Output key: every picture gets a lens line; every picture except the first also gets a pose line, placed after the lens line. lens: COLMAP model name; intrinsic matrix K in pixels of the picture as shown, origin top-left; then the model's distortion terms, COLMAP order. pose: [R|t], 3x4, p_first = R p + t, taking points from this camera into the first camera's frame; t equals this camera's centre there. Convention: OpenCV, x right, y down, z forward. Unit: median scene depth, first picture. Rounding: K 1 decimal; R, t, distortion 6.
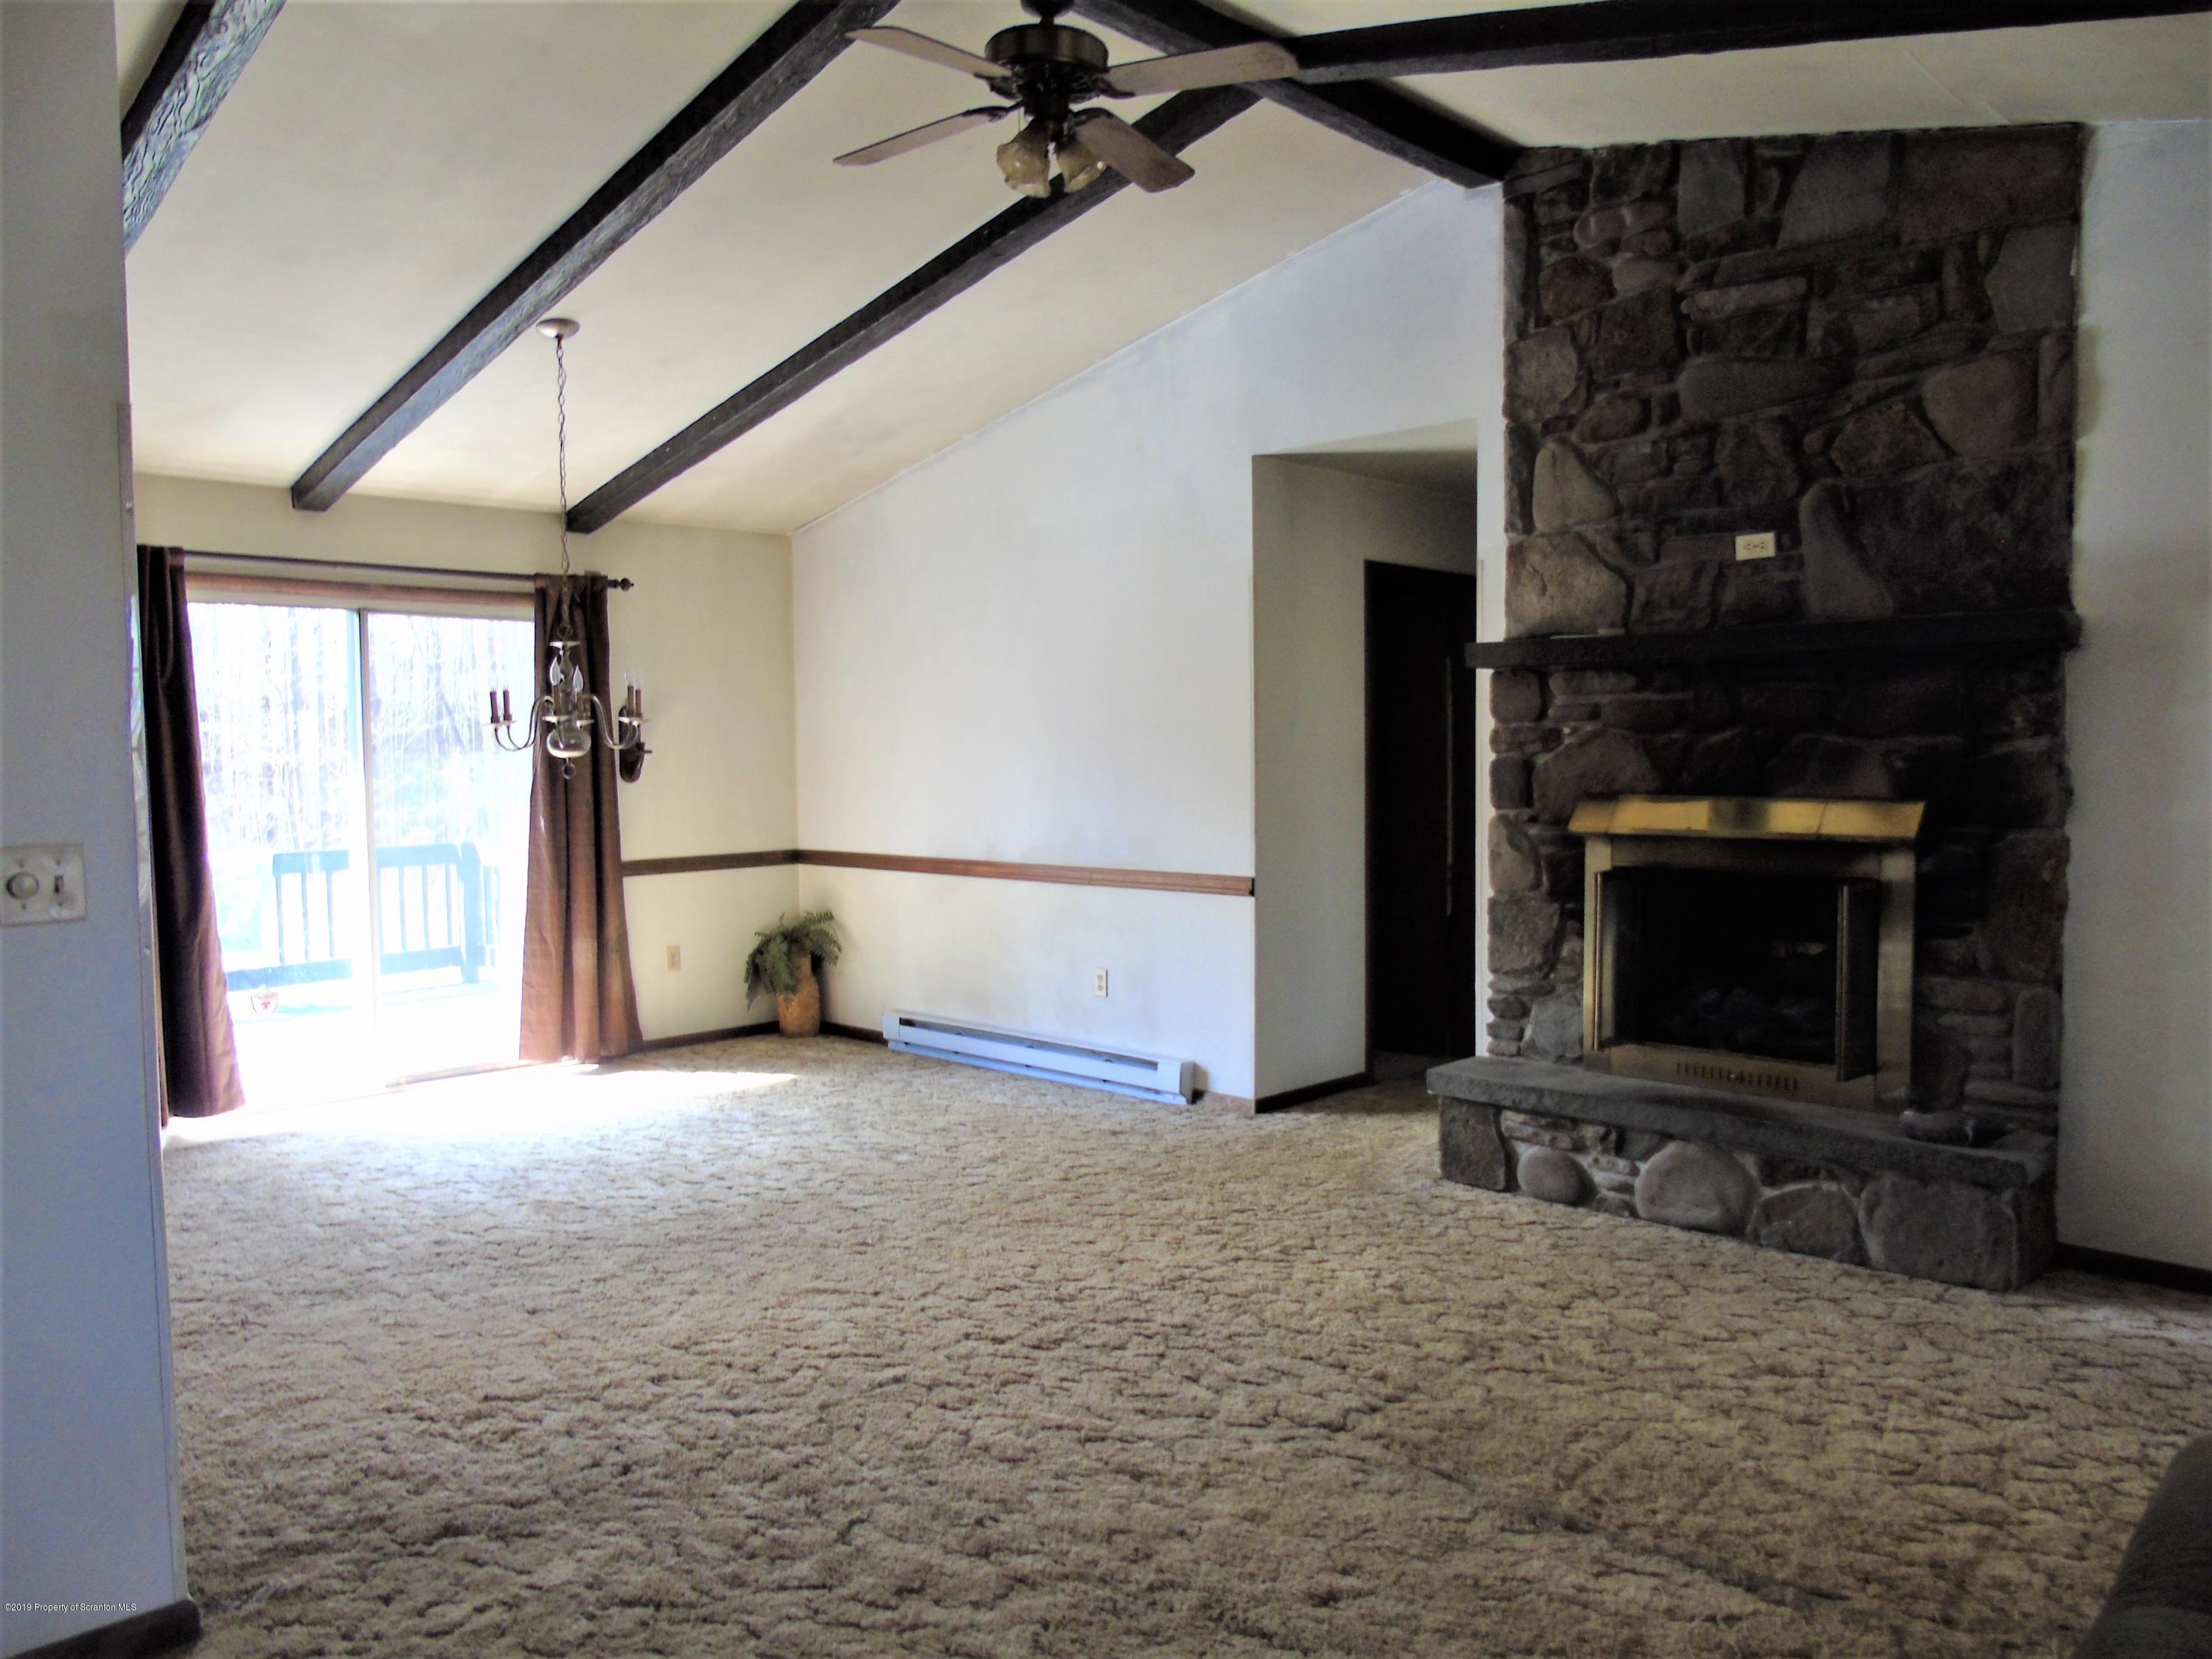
lens RADIAL K [[1611.3, 0, 1114.7], [0, 1611.3, 848.7], [0, 0, 1]] dist [-0.075715, 0.038881]
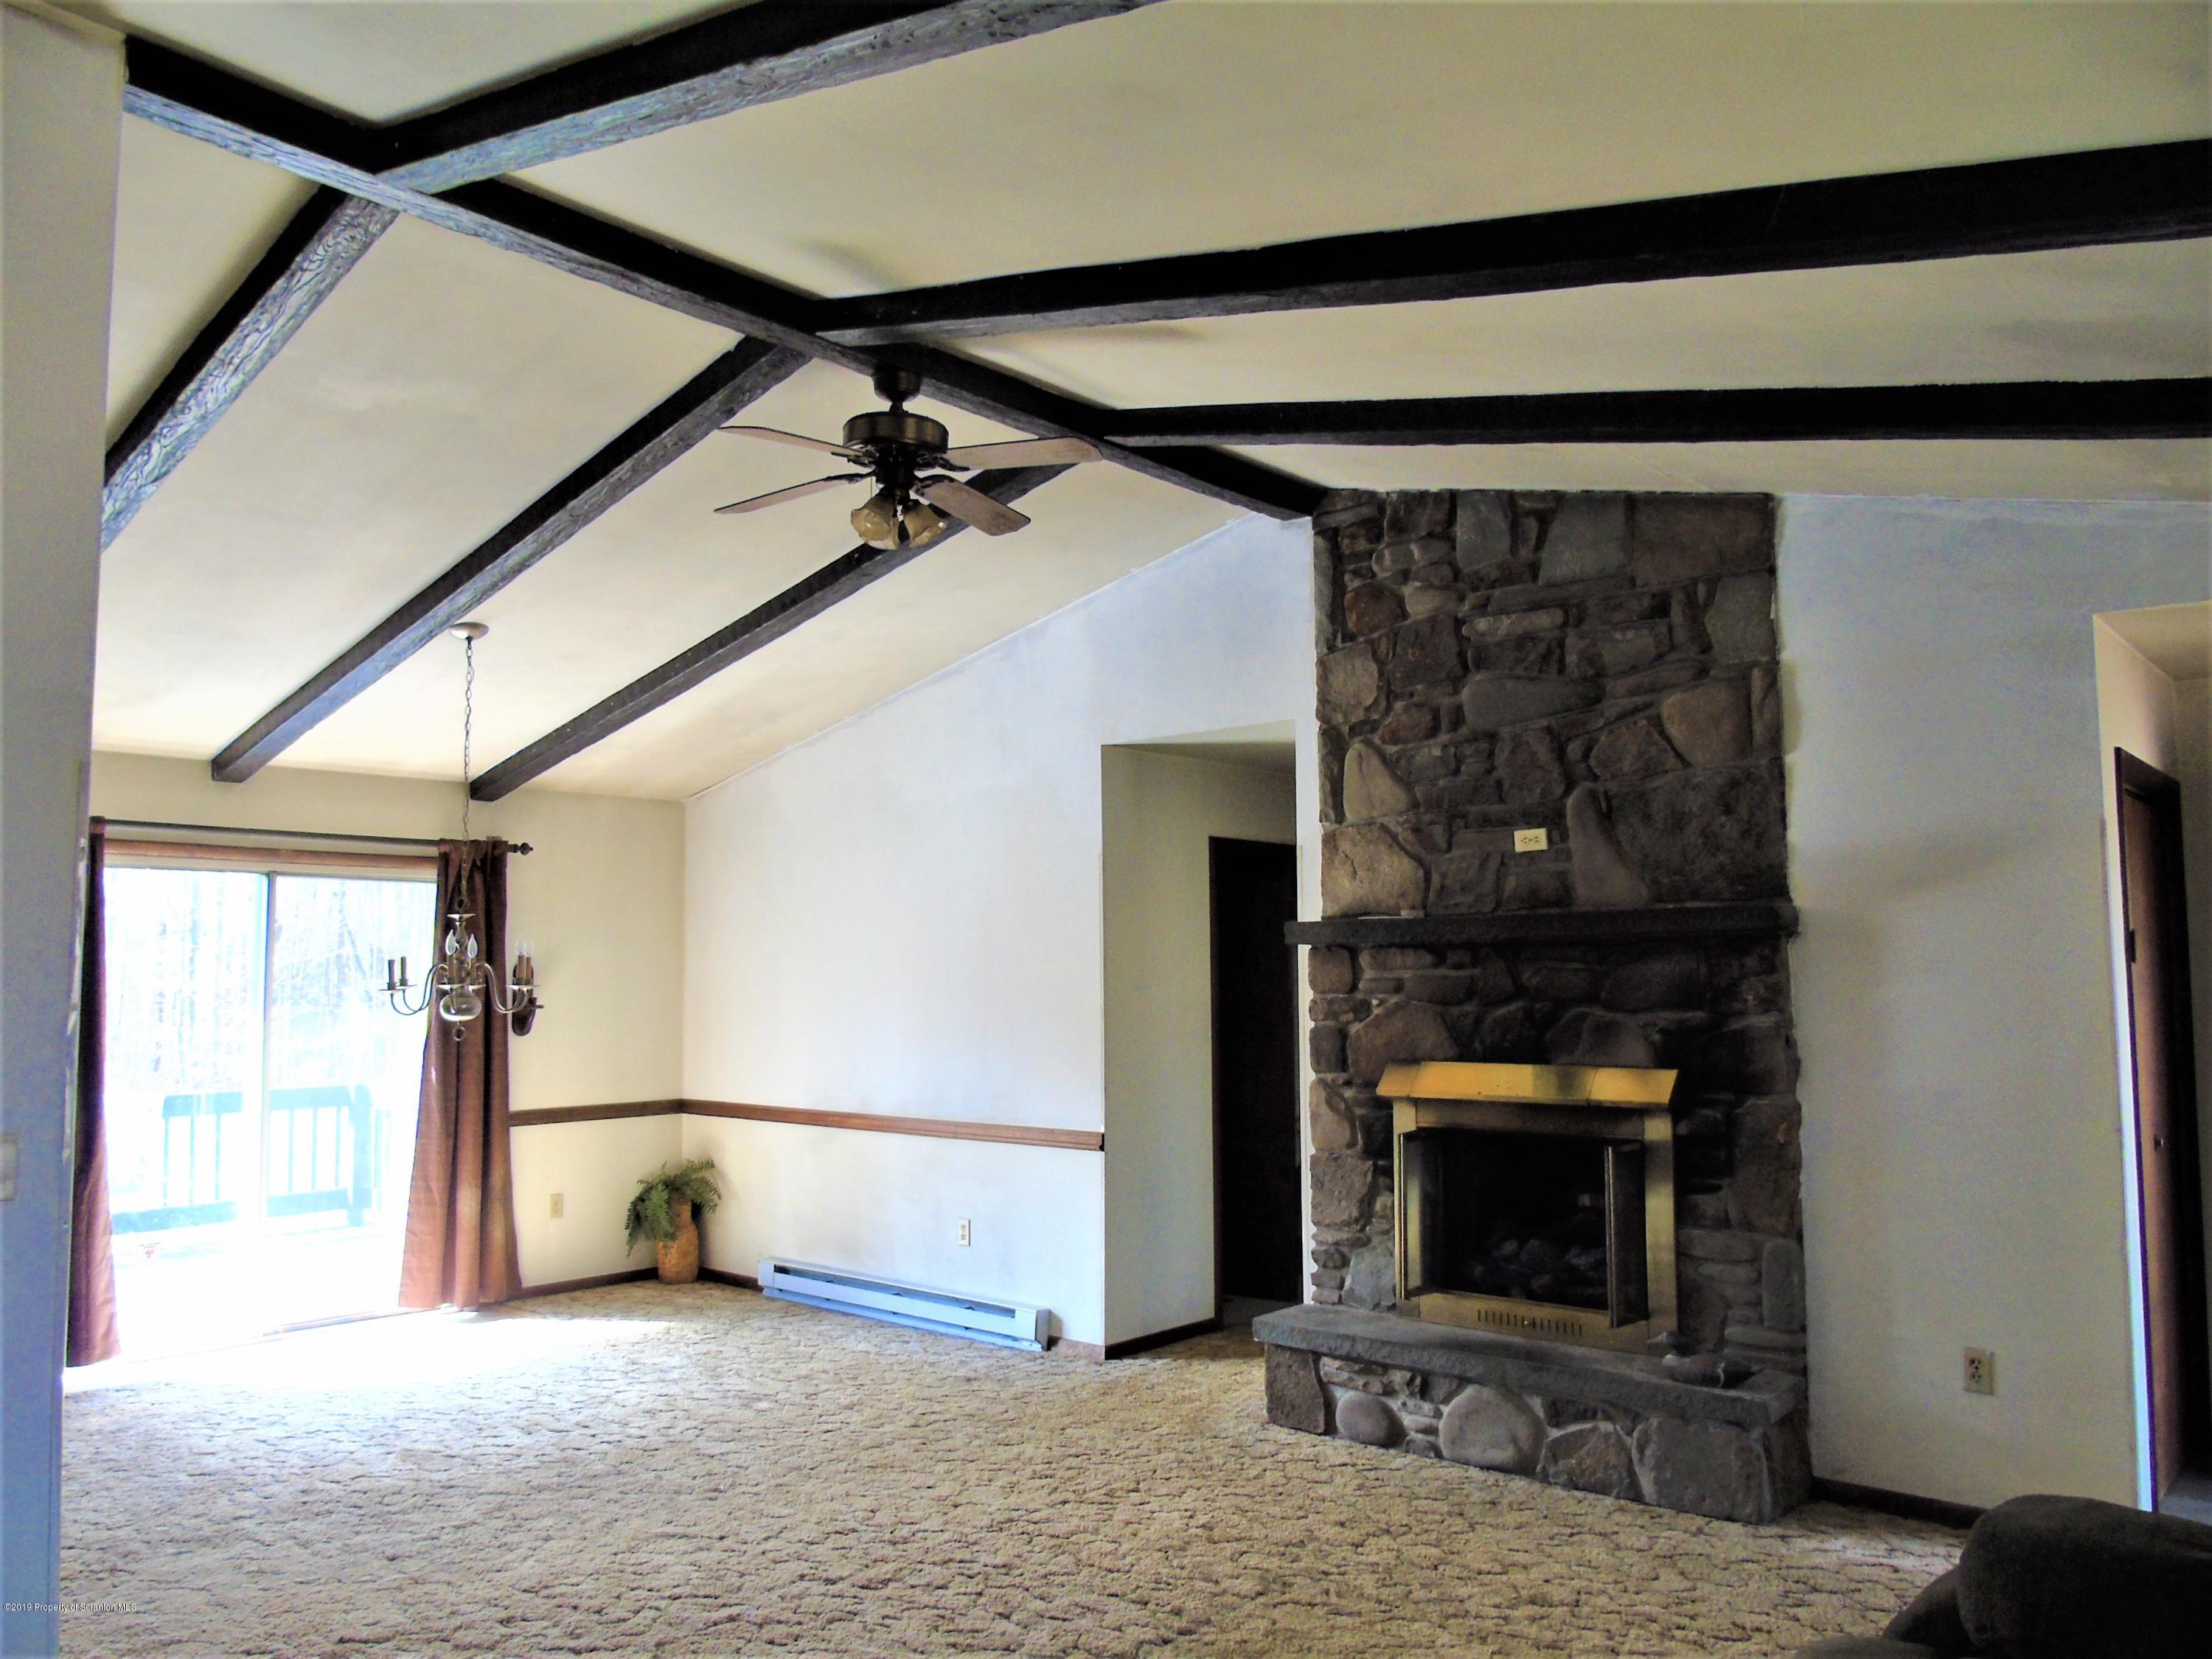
lens RADIAL K [[1618.7, 0, 1106.0], [0, 1618.7, 829.5], [0, 0, 1]] dist [-0.073143, 0.039287]
pose [[0.998958, 0.005944, 0.045260, 0.042758], [0.000999, 0.988401, -0.151862, -0.020536], [-0.045638, 0.151749, 0.987365, -0.100047]]
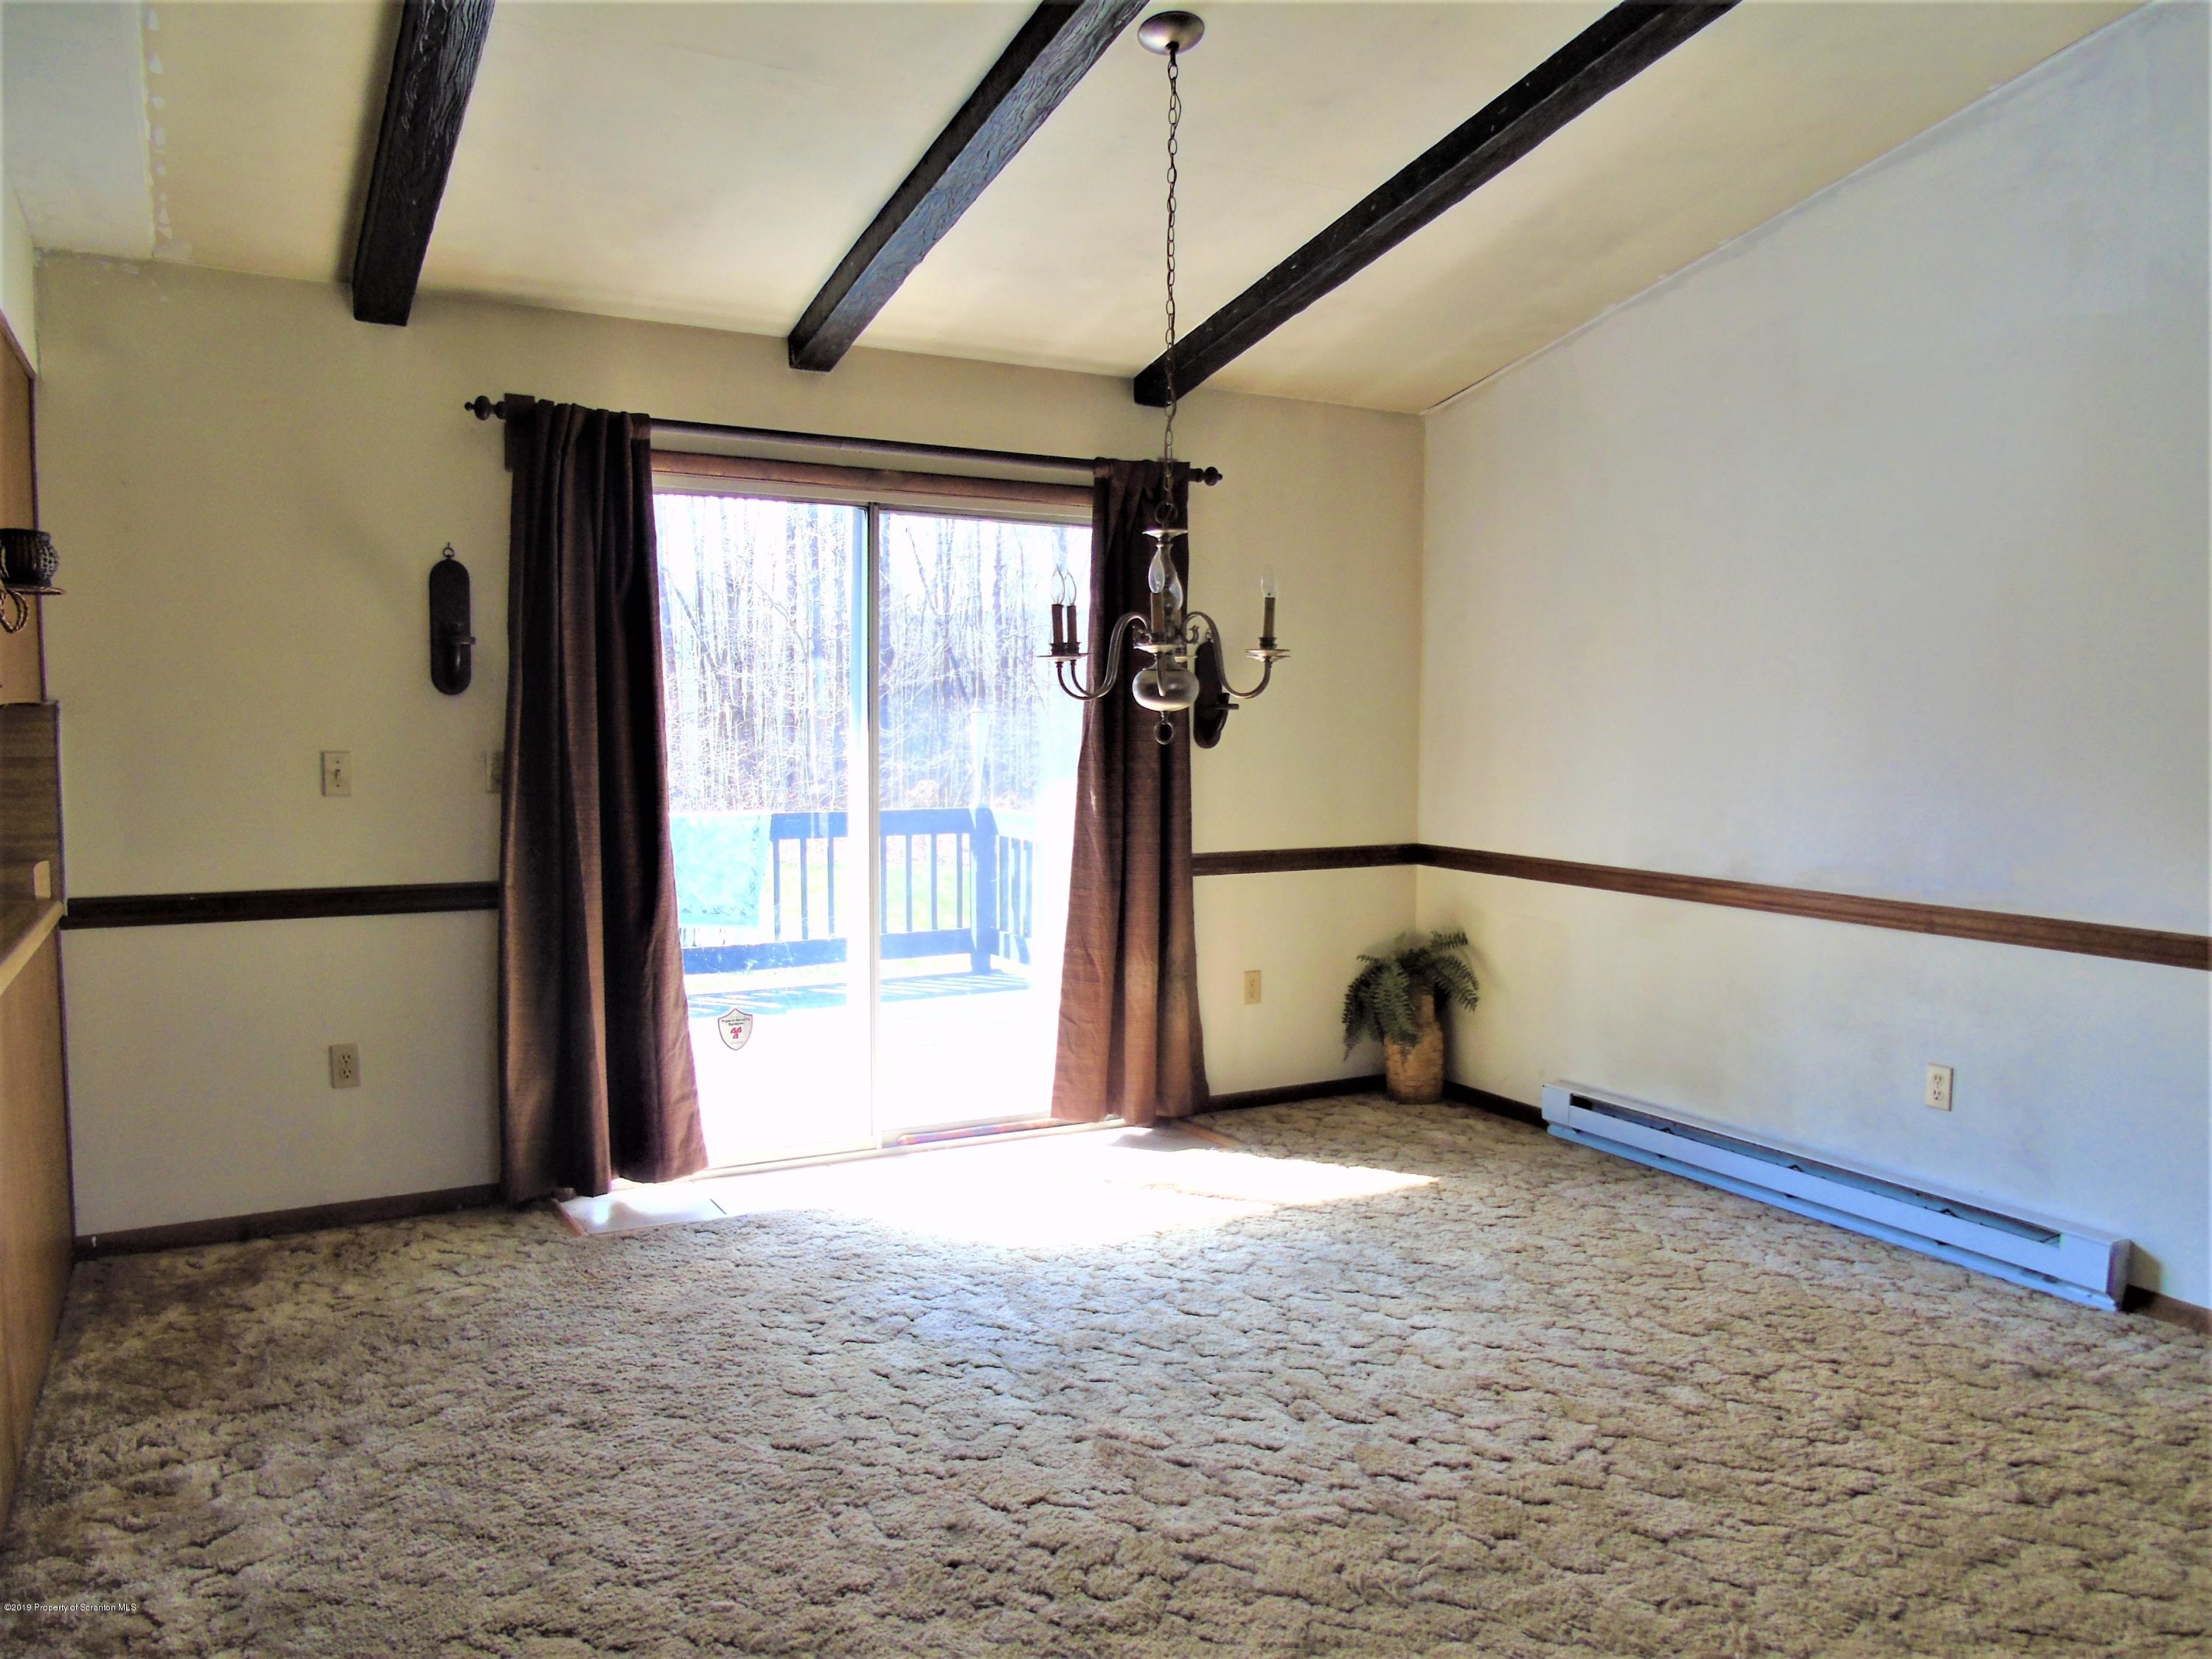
lens RADIAL K [[1601.9, 0, 1107.3], [0, 1601.9, 843.7], [0, 0, 1]] dist [-0.093542, 0.043681]
pose [[0.955603, 0.041969, -0.291653, -0.179675], [-0.035620, 0.998999, 0.027048, -0.021446], [0.292497, -0.015459, 0.956142, 0.389996]]
